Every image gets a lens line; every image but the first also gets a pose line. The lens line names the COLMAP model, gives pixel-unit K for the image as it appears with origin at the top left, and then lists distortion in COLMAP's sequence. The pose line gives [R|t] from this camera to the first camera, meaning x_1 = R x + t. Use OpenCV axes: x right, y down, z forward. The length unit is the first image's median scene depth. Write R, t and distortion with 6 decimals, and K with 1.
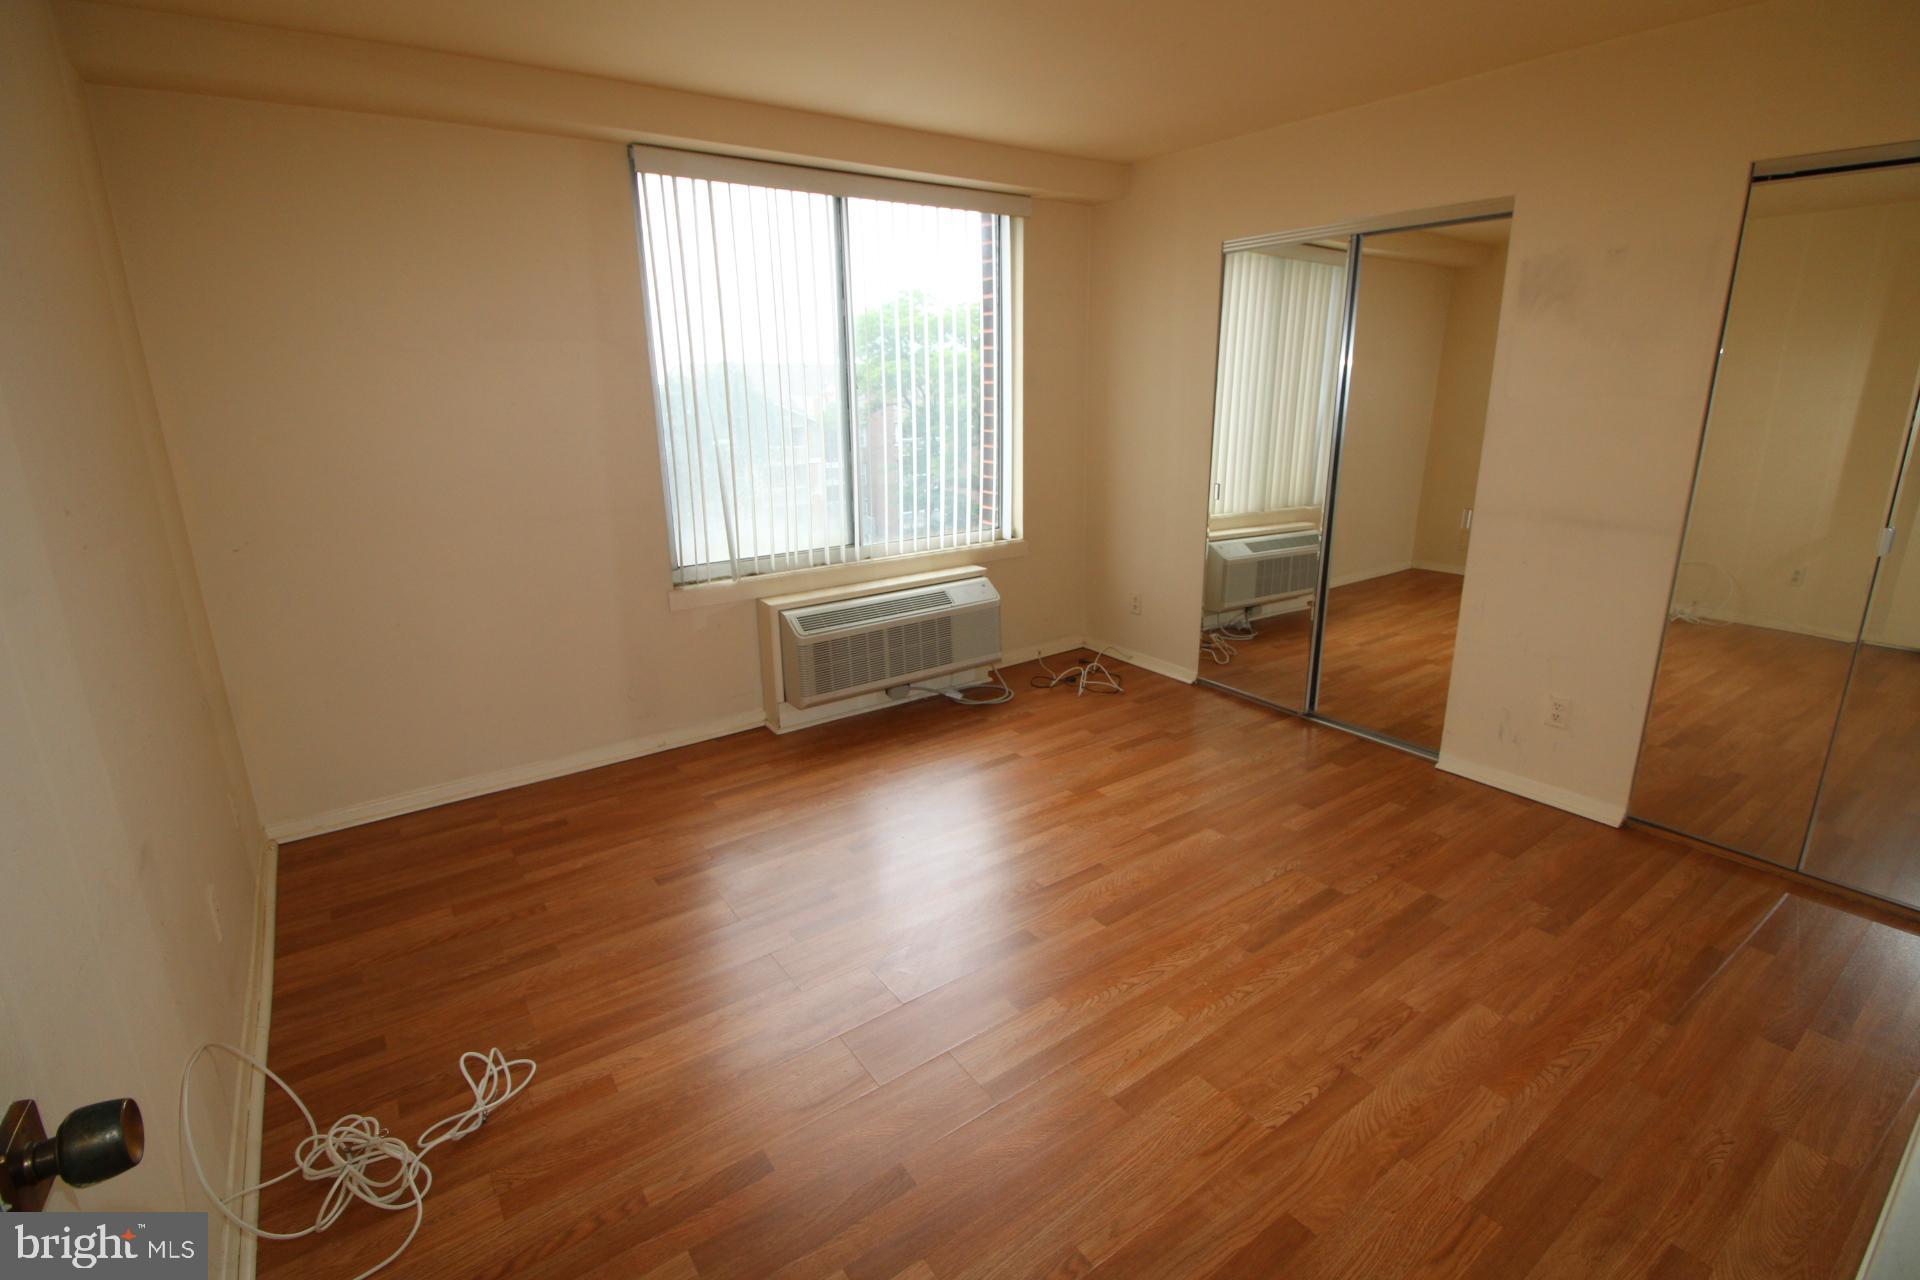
lens RADIAL K [[895.9, 0, 968.1], [0, 895.9, 634.2], [0, 0, 1]] dist [-0.011191, -0.004548]
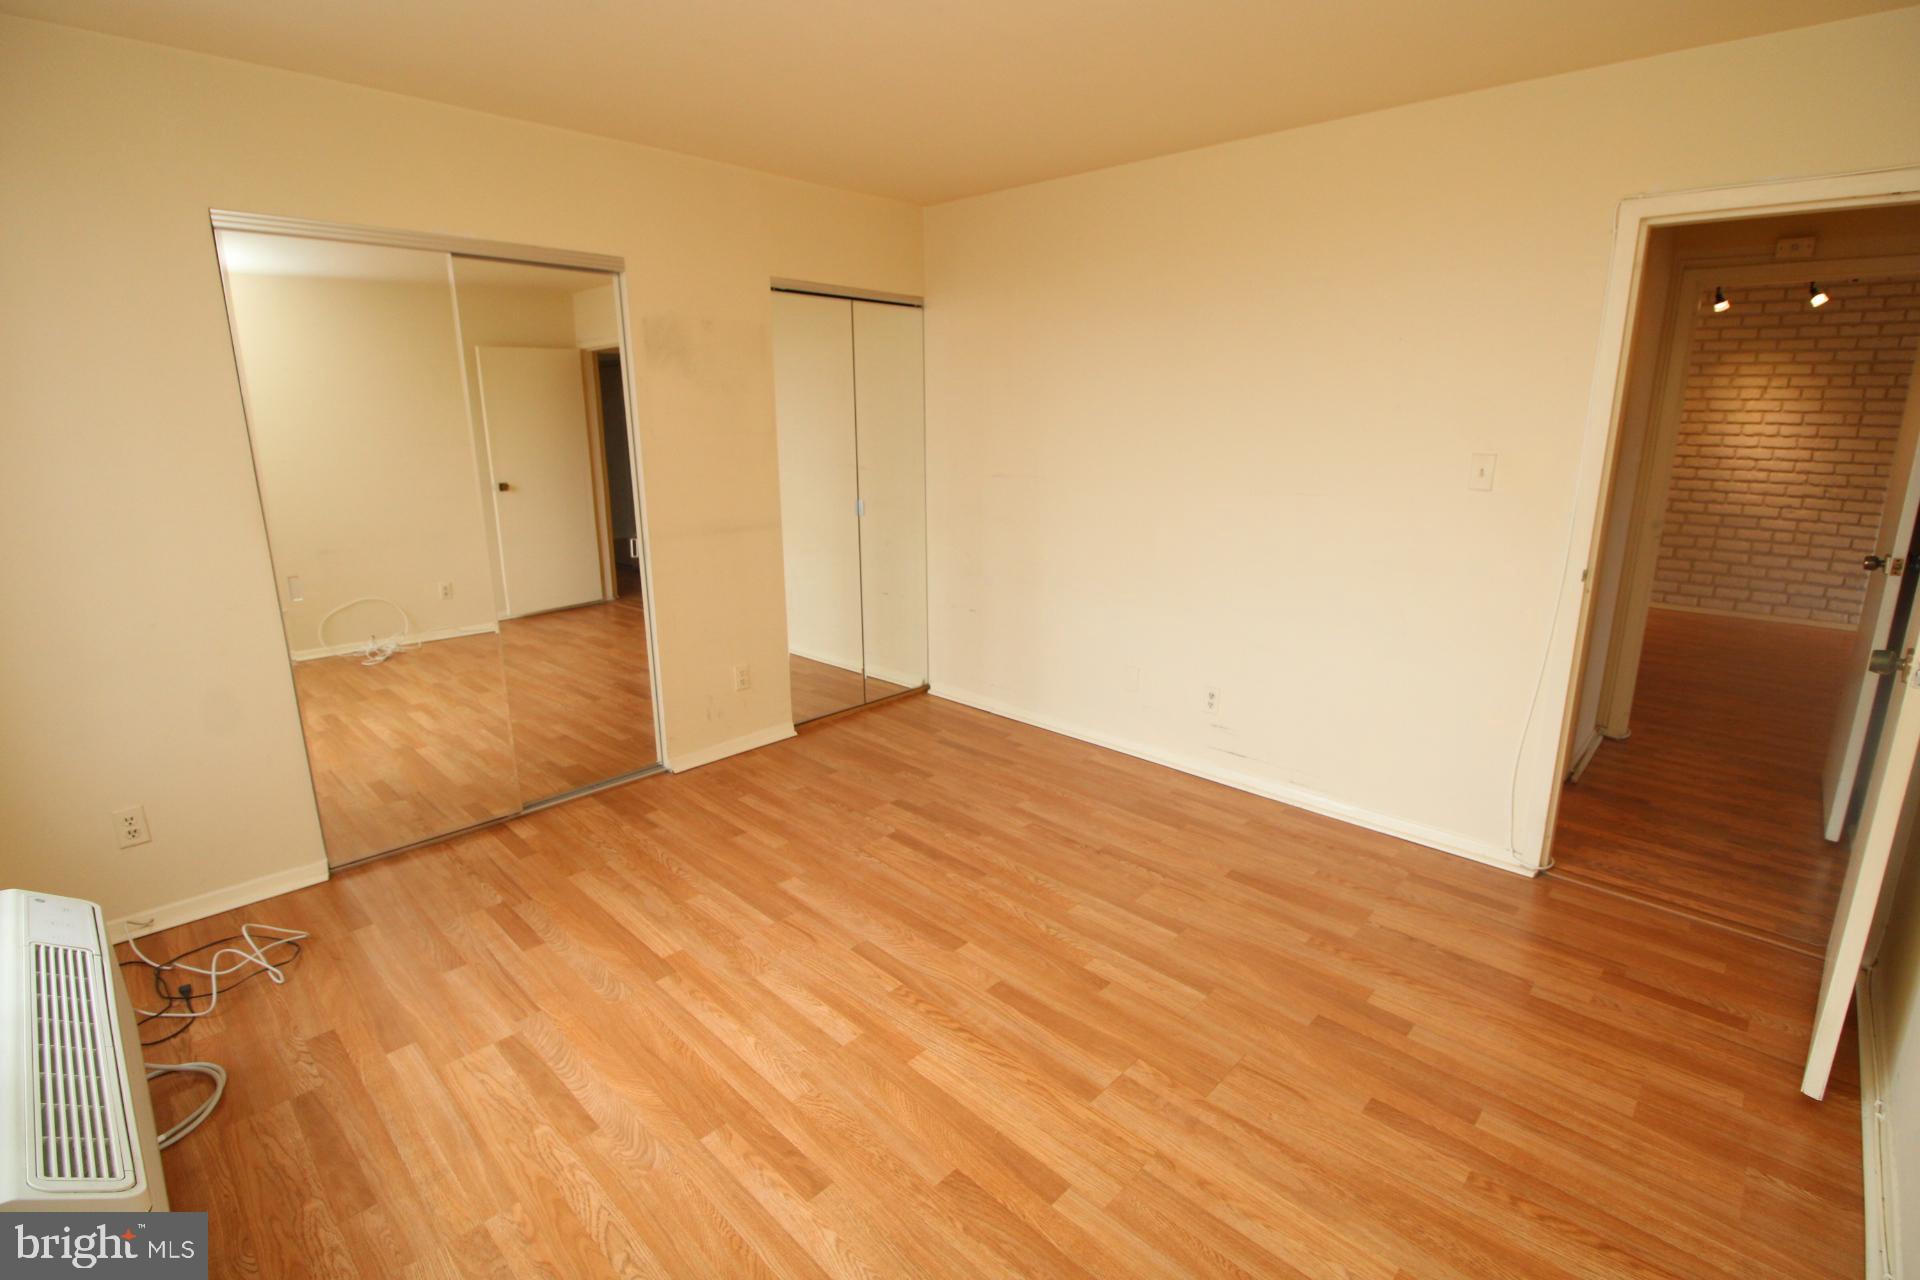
lens RADIAL K [[895.9, 0, 971.3], [0, 895.9, 628.0], [0, 0, 1]] dist [-0.011191, -0.004548]
pose [[-0.197520, -0.220327, 0.955218, -0.665532], [0.269299, 0.924731, 0.268981, -0.254053], [-0.942584, 0.310368, -0.123319, 0.884990]]
